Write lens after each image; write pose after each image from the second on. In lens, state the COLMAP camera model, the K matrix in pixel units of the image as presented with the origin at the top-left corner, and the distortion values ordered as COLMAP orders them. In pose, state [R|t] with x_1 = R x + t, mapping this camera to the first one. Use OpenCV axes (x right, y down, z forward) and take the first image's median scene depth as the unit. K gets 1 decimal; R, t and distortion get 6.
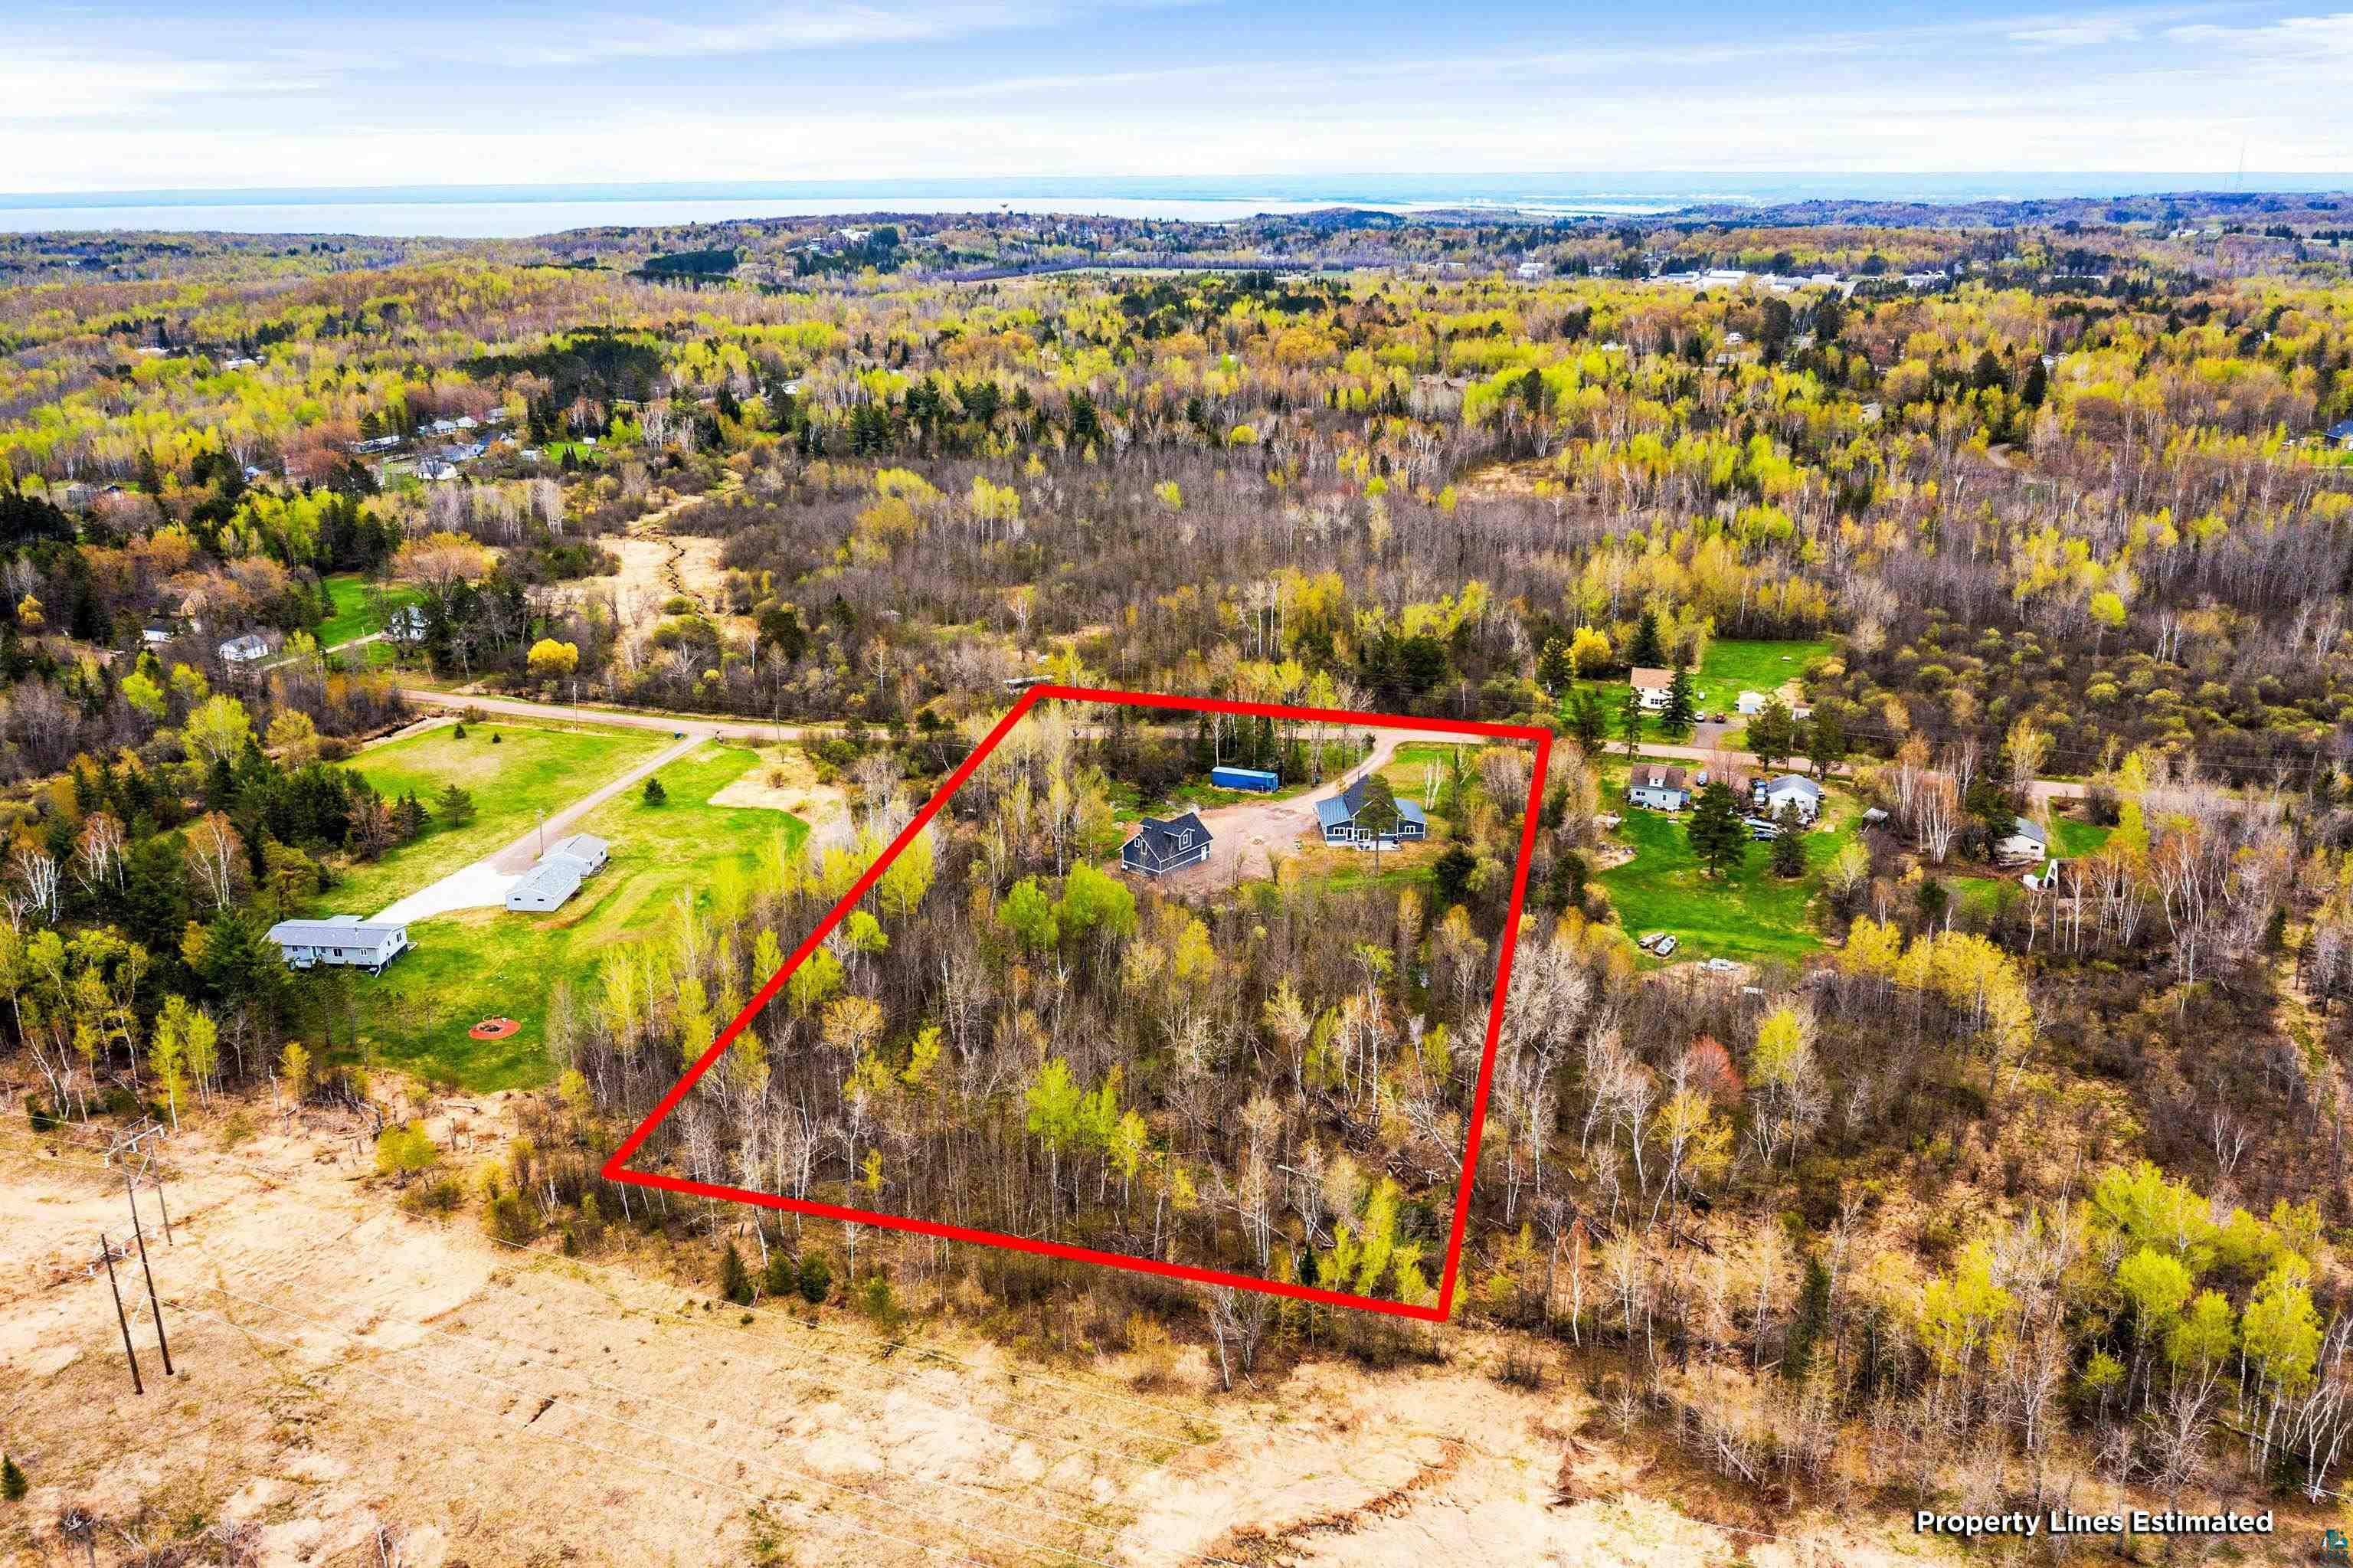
lens RADIAL K [[1815.0, 0, 1125.3], [0, 1815.0, 783.4], [0, 0, 1]] dist [-0.017321, 0.002972]
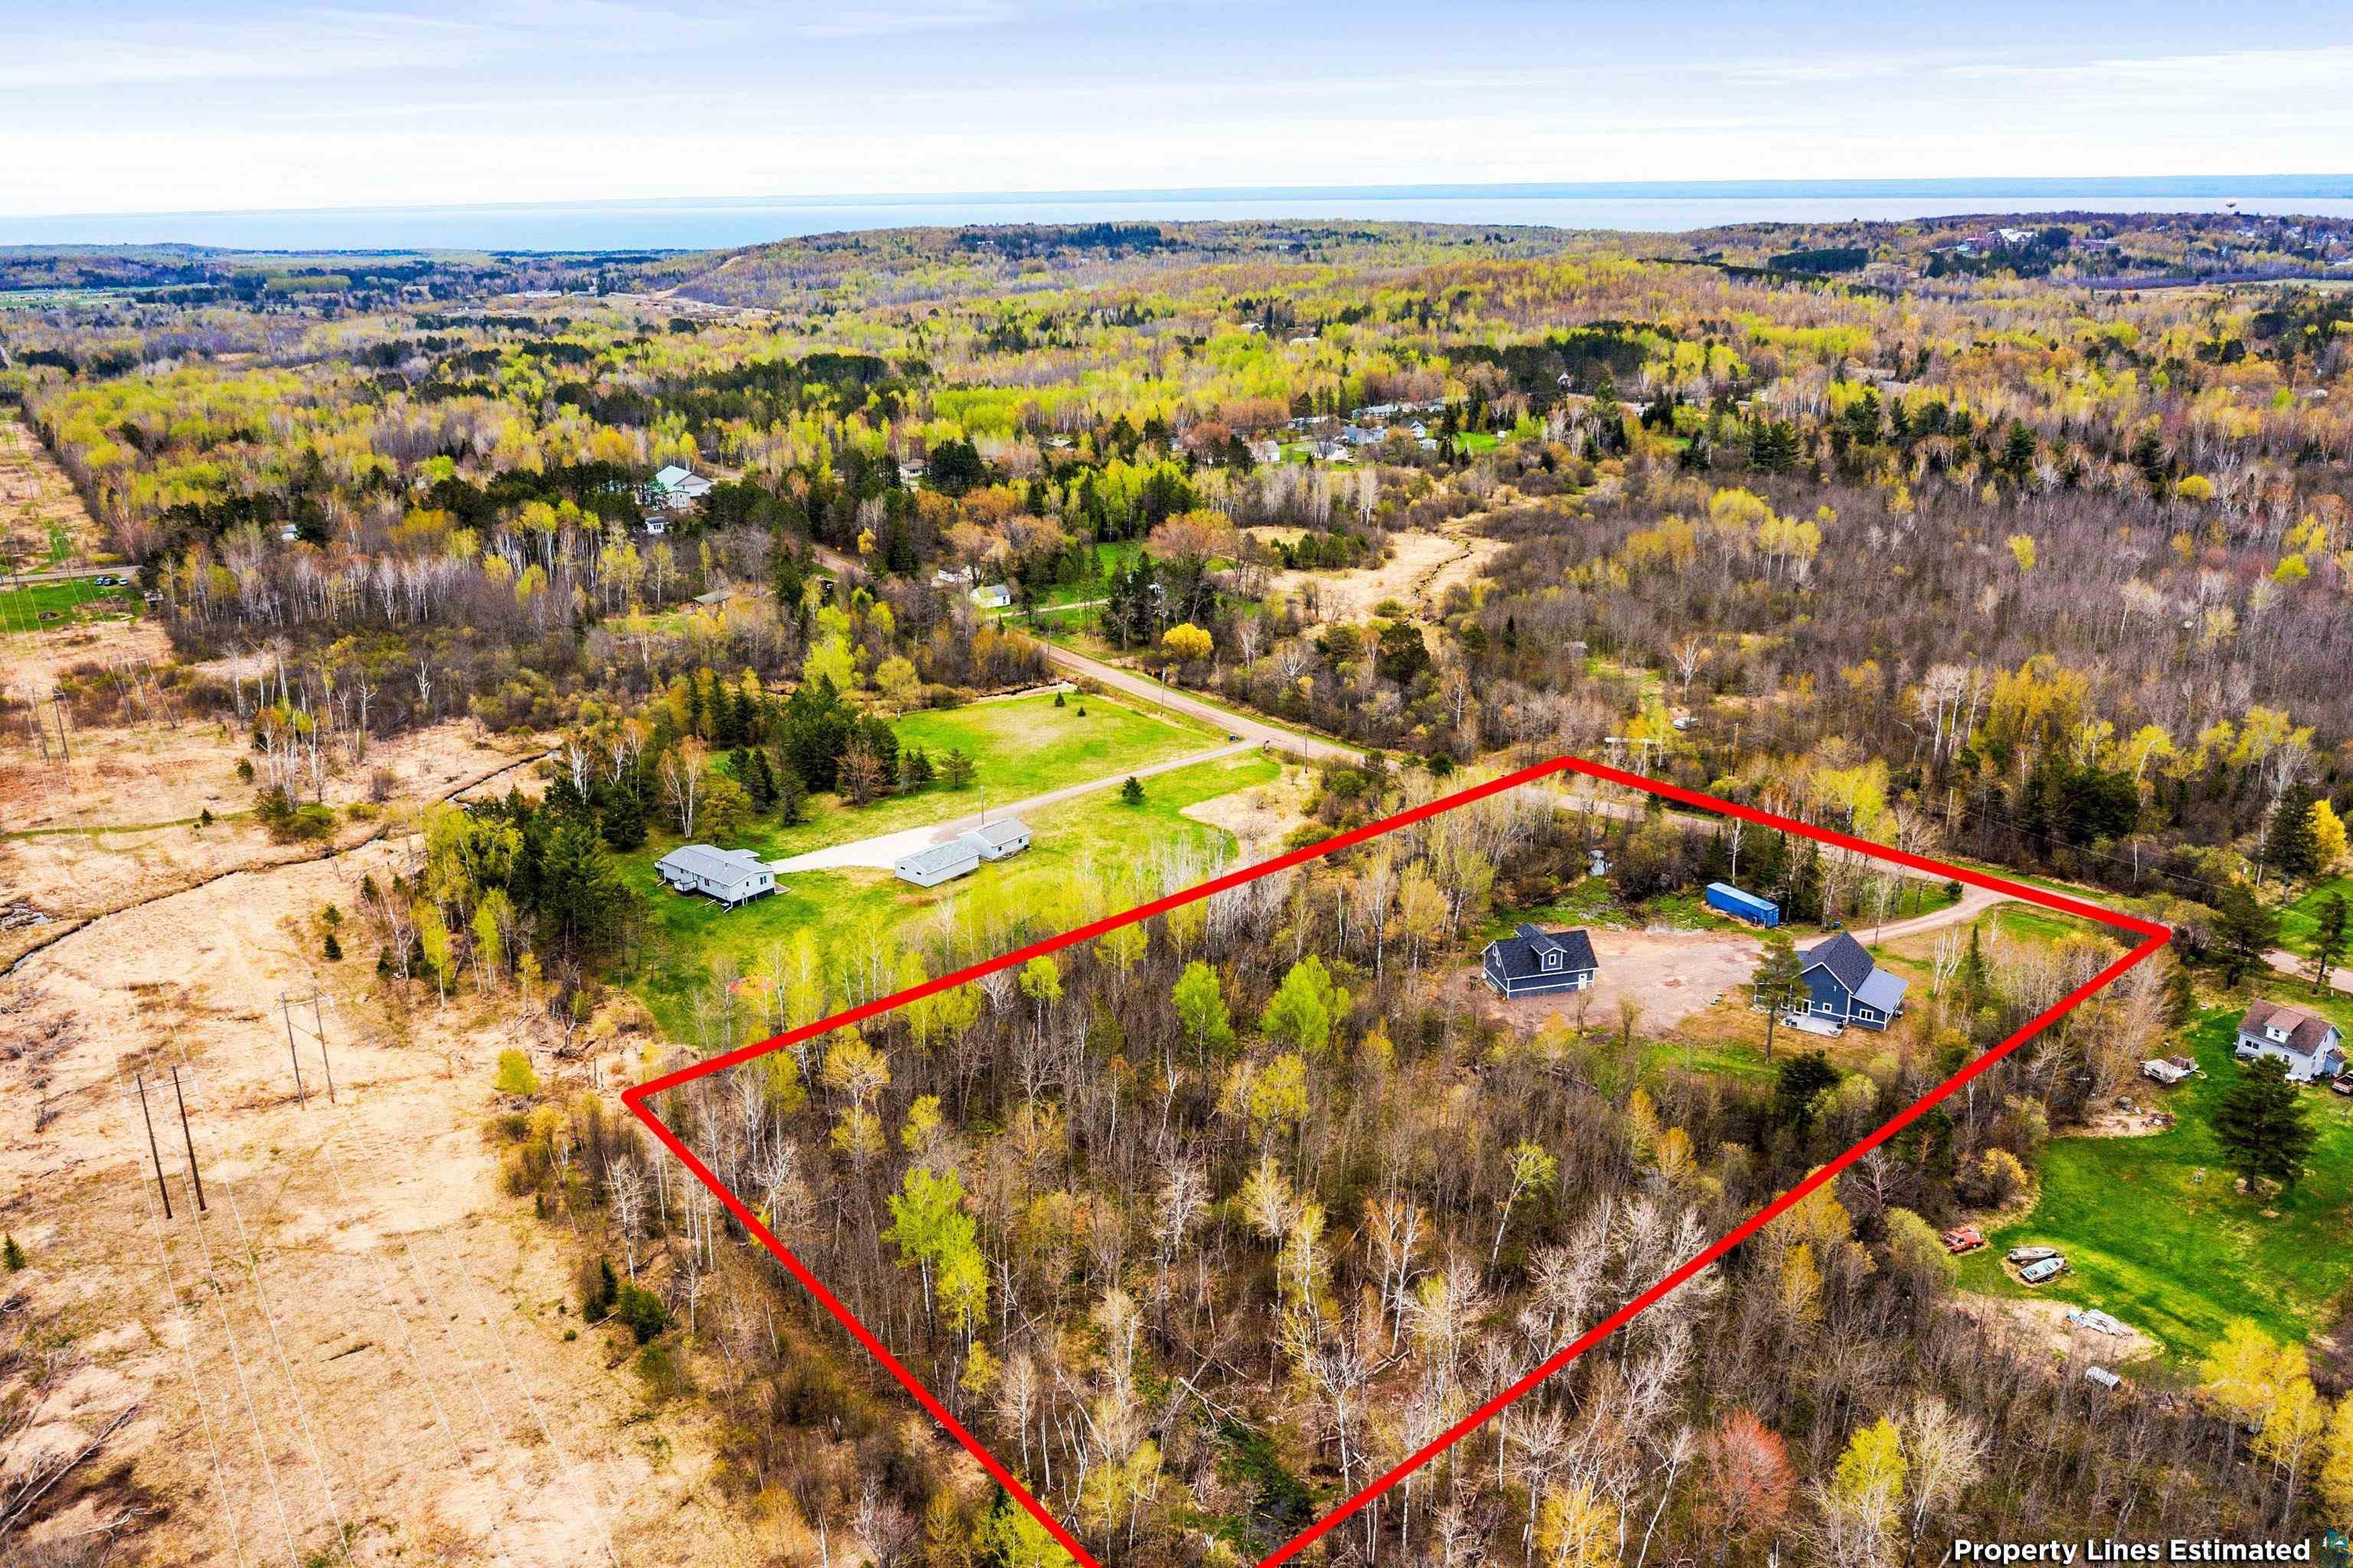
lens RADIAL K [[1815.0, 0, 1125.3], [0, 1815.0, 783.4], [0, 0, 1]] dist [-0.017321, 0.002972]
pose [[0.825242, 0.175393, -0.536854, 0.194060], [-0.174042, 0.983273, 0.053707, -0.037529], [0.537294, 0.049114, 0.841964, 0.128619]]
